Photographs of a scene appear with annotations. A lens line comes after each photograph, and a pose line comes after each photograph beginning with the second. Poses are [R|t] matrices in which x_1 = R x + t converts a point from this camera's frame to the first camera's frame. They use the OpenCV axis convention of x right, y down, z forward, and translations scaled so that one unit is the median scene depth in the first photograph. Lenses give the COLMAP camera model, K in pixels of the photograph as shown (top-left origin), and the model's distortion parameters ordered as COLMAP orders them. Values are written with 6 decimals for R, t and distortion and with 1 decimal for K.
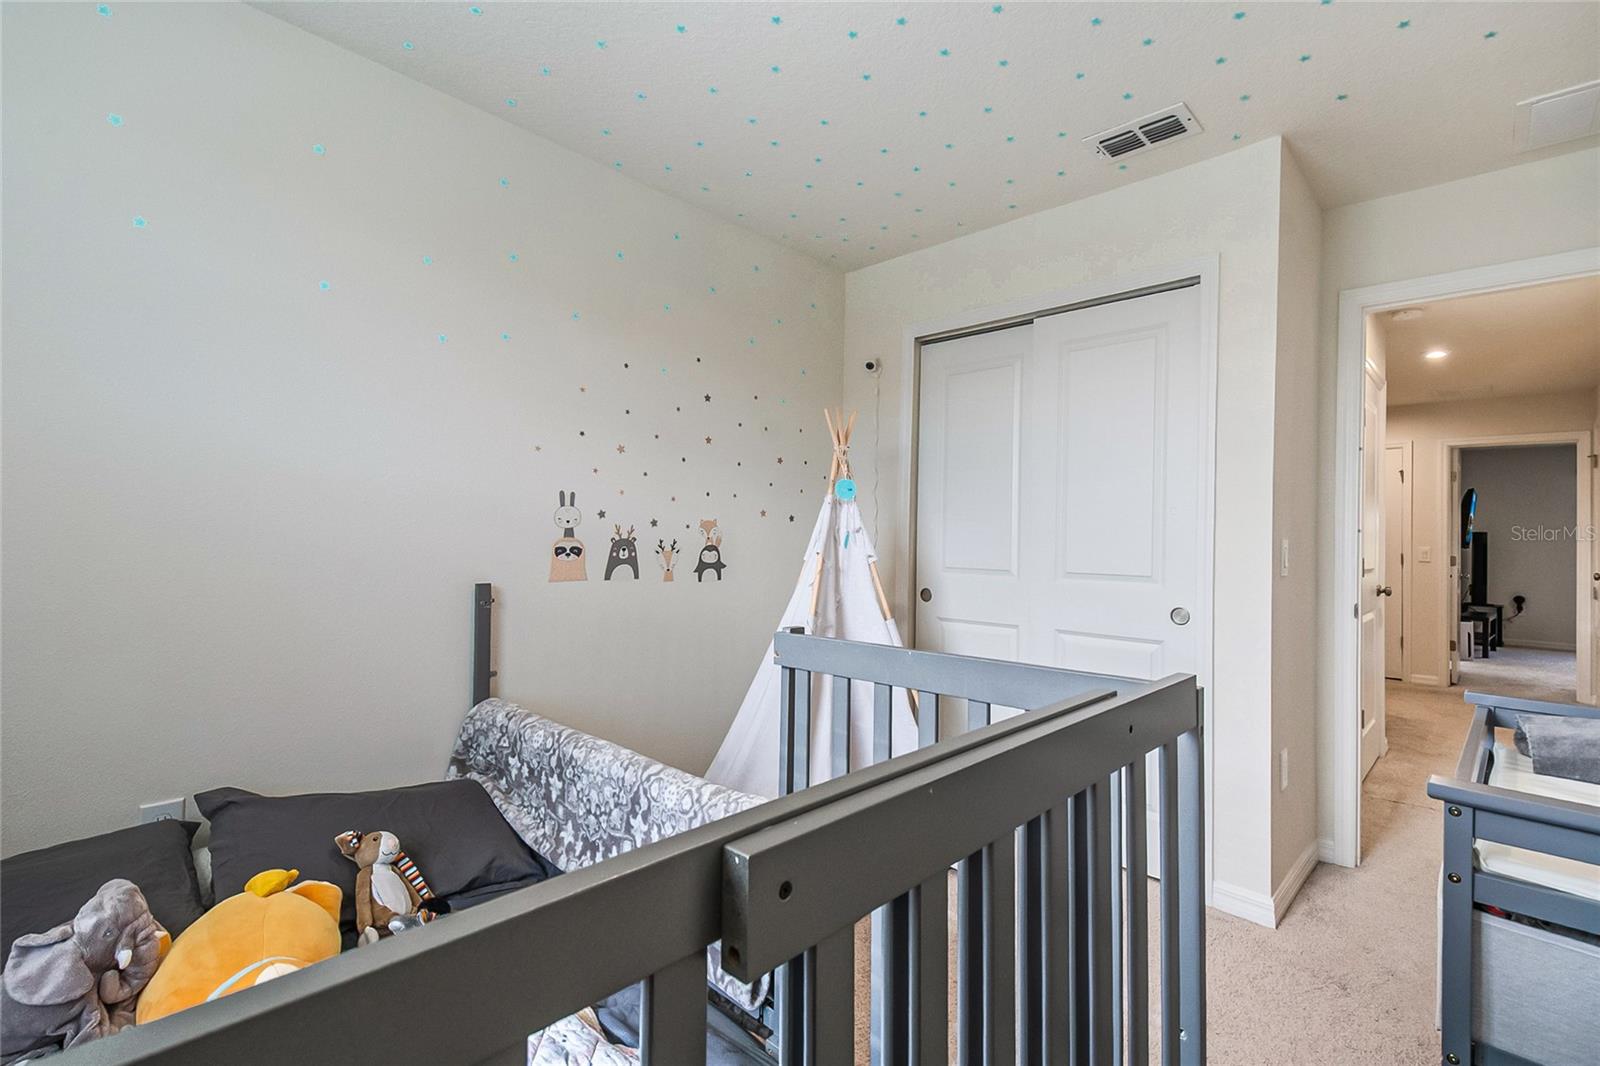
lens RADIAL K [[758.1, 0, 800.0], [0, 758.1, 533.0], [0, 0, 1]] dist [-0.002957, -0.000899]
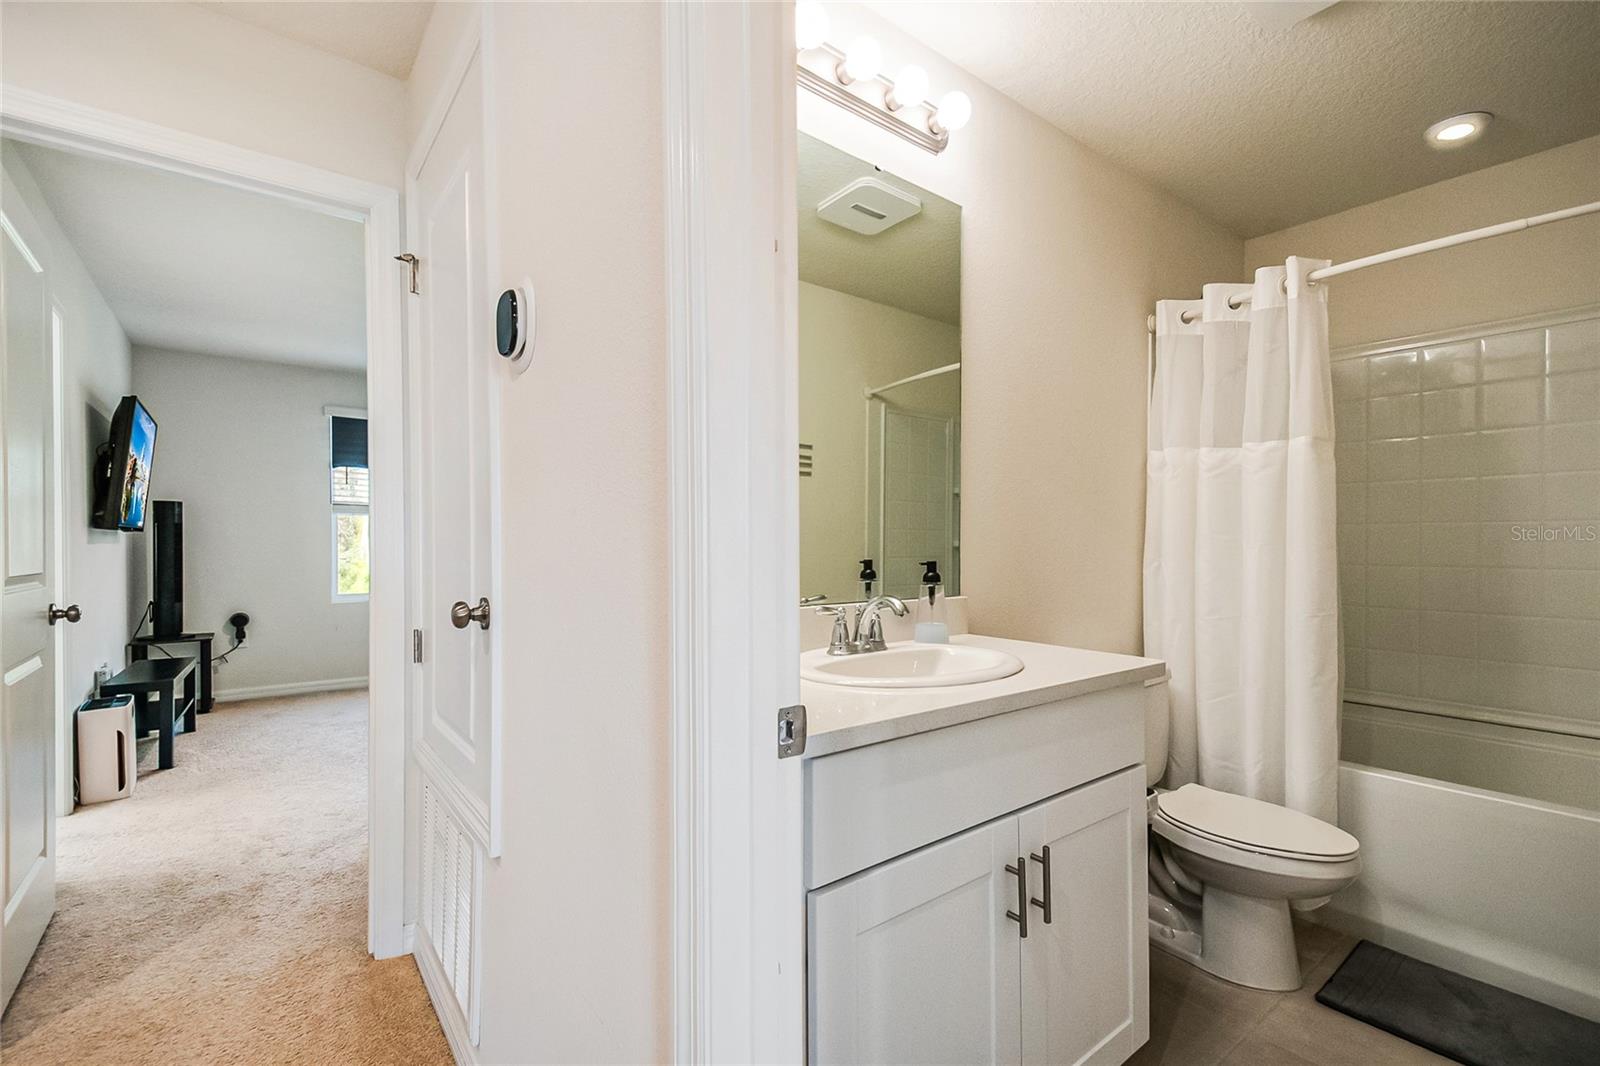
lens RADIAL K [[700.8, 0, 811.0], [0, 700.8, 541.9], [0, 0, 1]] dist [-0.000089, -0.000358]
pose [[0.129227, -0.005686, 0.991599, 0.470794], [0.009696, 0.999943, 0.004470, 0.029332], [-0.991568, 0.009037, 0.129275, 0.489357]]
